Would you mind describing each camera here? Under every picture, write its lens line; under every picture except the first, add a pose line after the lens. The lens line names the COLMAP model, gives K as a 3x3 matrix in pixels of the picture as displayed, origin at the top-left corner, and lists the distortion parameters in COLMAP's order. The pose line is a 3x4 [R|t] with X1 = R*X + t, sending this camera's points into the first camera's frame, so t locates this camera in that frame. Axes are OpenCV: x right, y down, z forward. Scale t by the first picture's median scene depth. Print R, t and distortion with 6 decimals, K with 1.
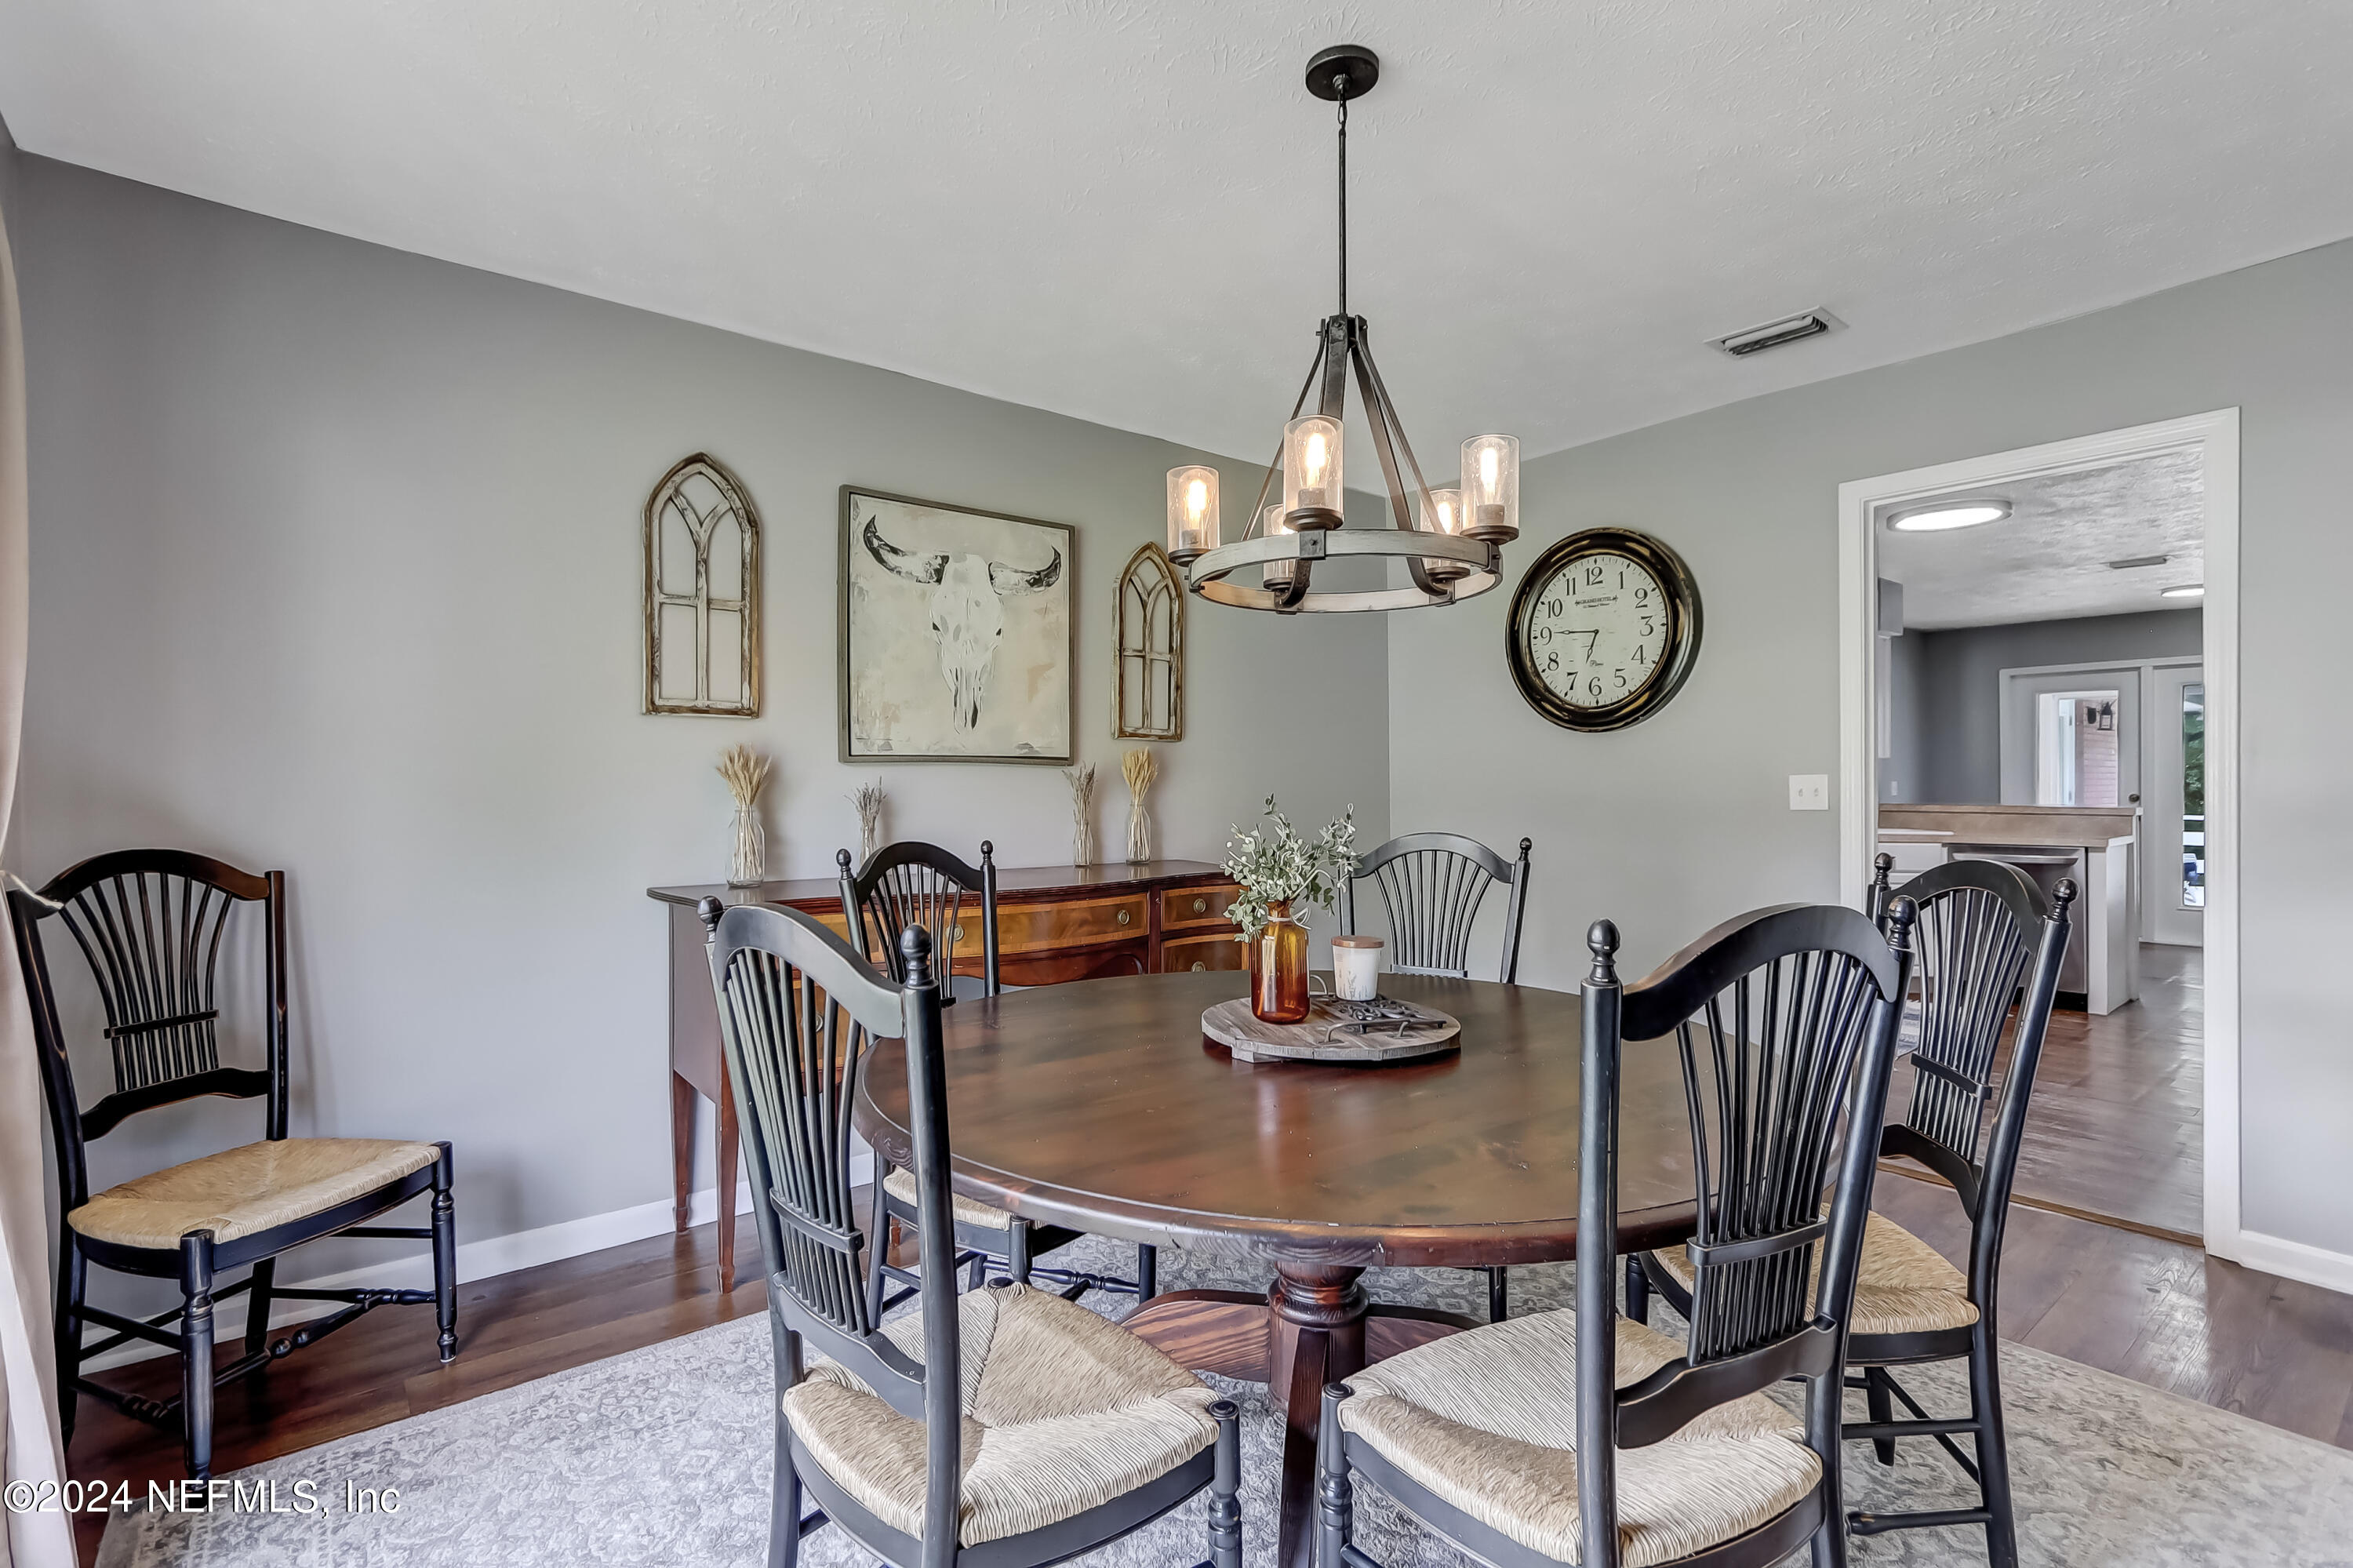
lens RADIAL K [[1084.9, 0, 1176.5], [0, 1084.9, 784.0], [0, 0, 1]] dist [-0.000650, -0.000087]
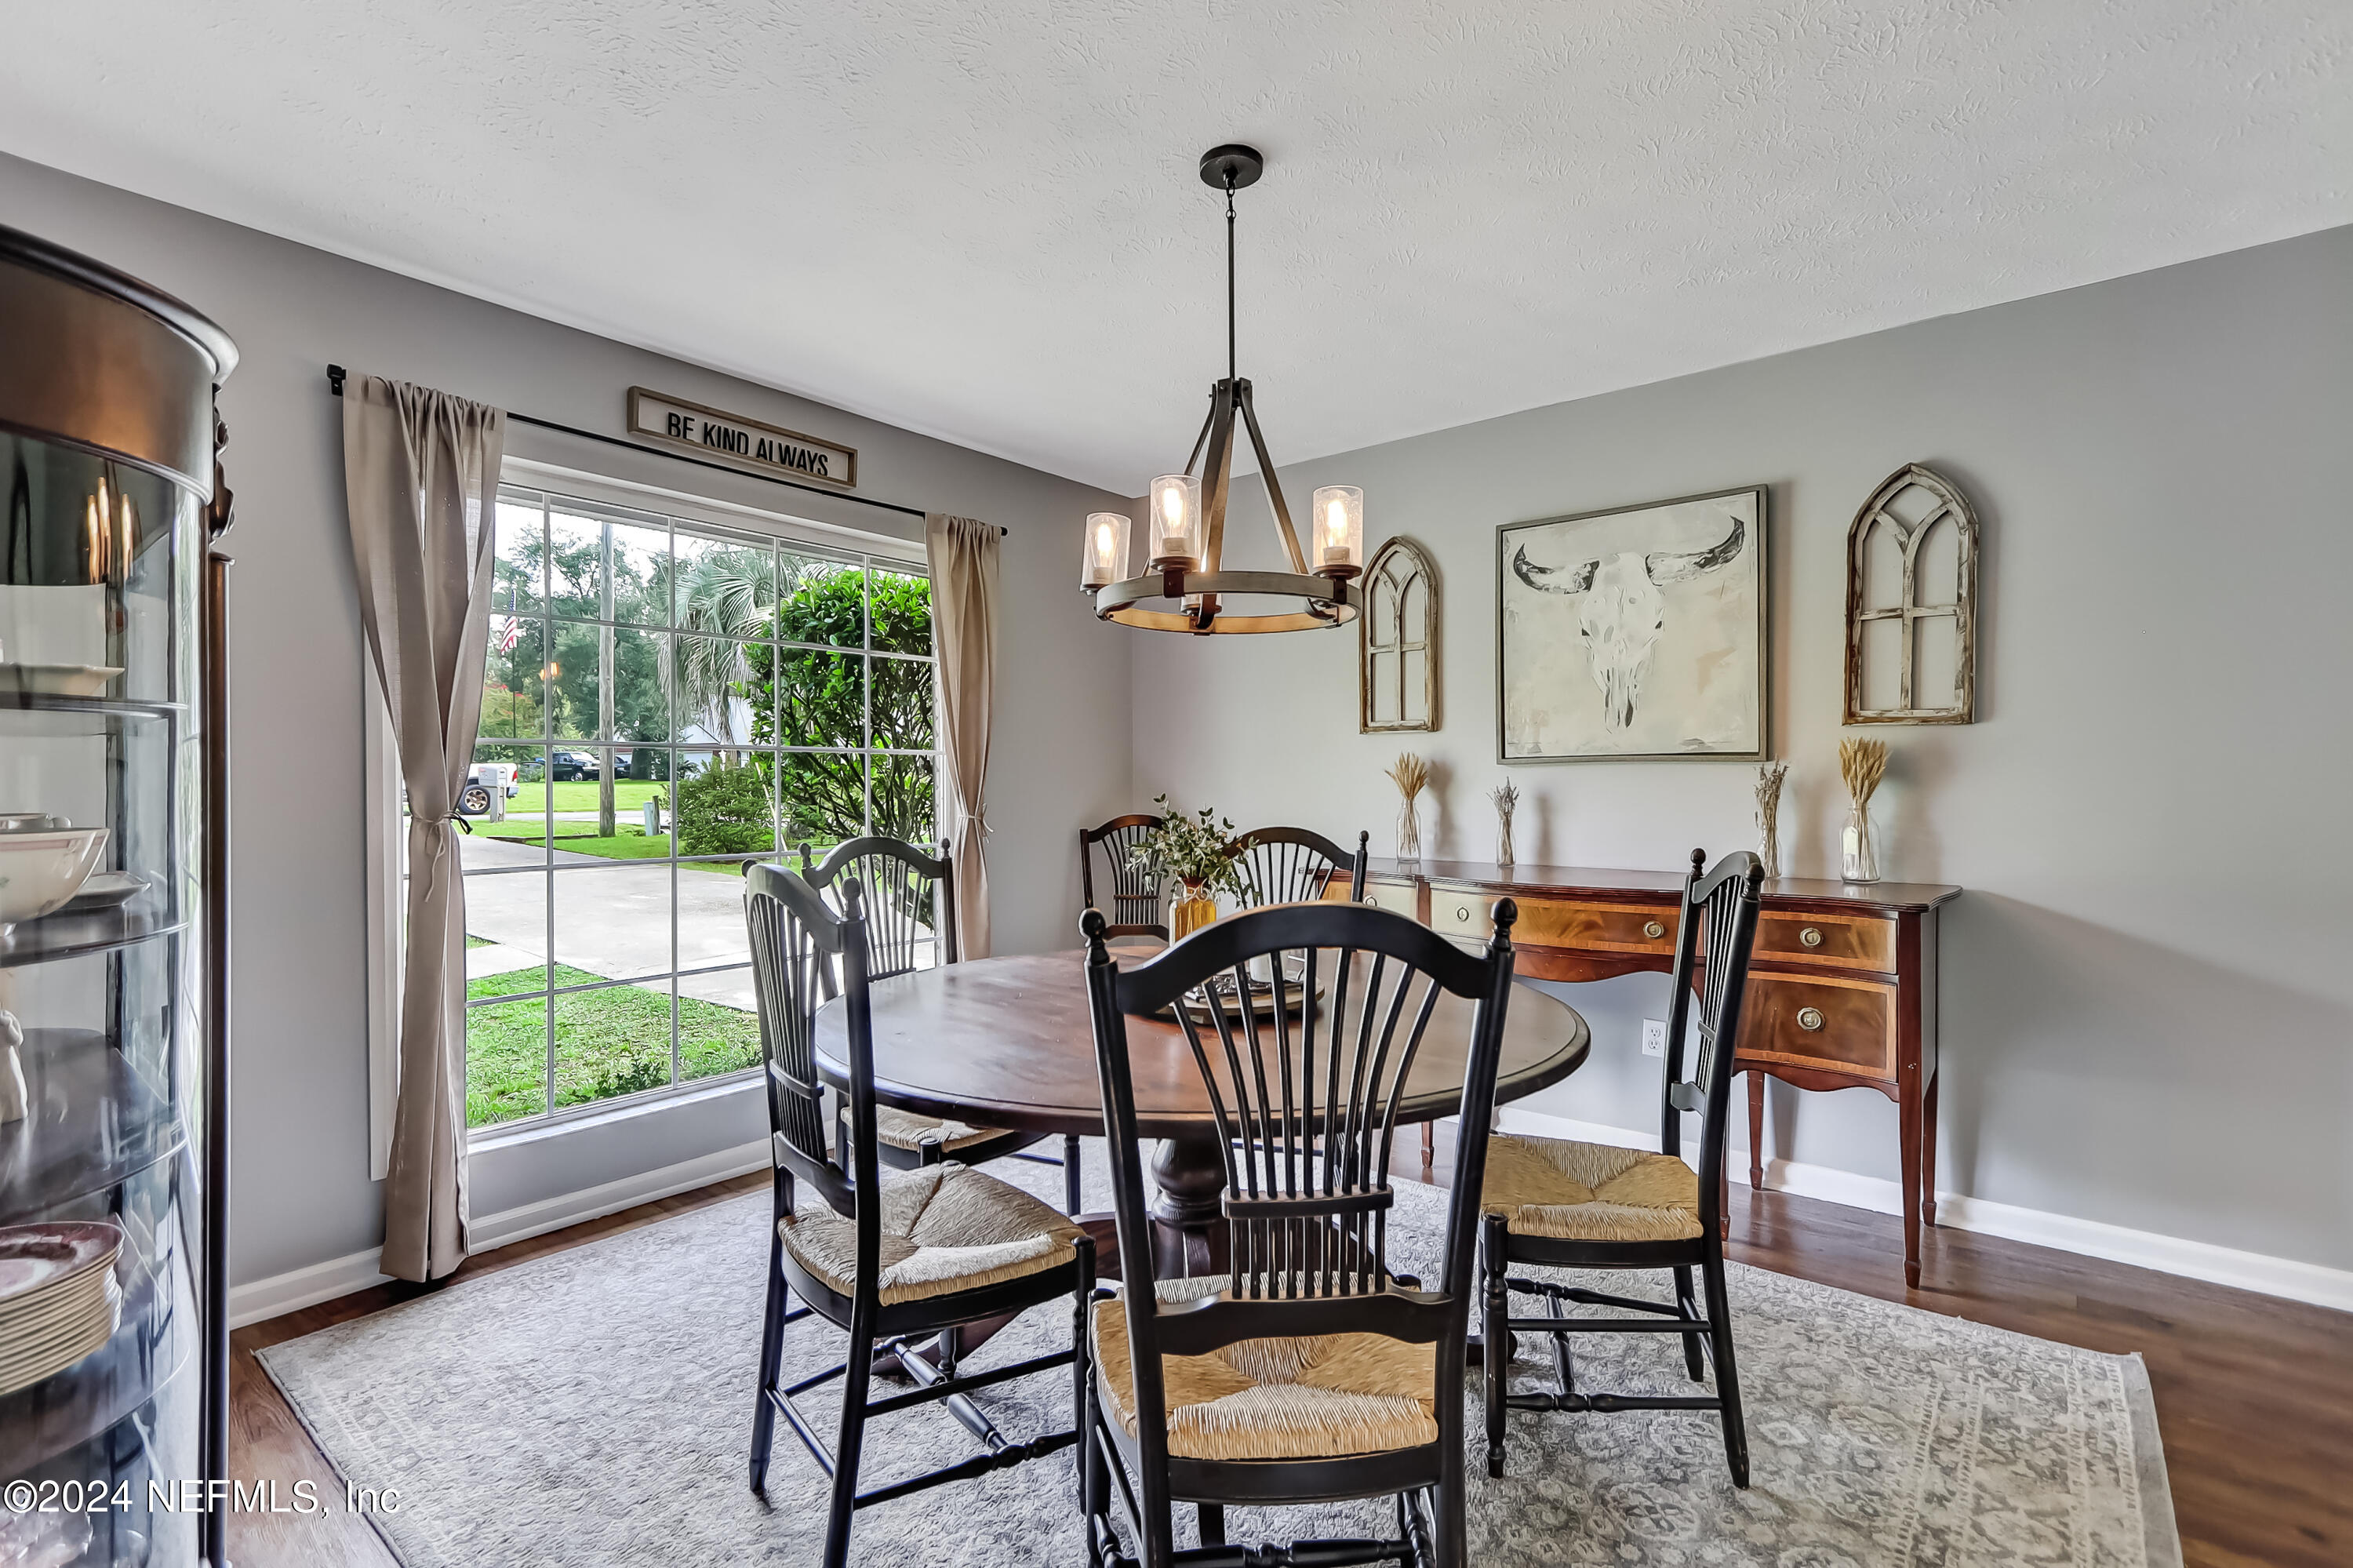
lens RADIAL K [[1084.9, 0, 1176.5], [0, 1084.9, 784.0], [0, 0, 1]] dist [-0.000650, -0.000087]
pose [[0.206319, 0.001664, -0.978483, 0.714432], [0.002105, 0.999995, 0.002145, -0.001884], [0.978483, -0.002503, 0.206314, 0.395917]]
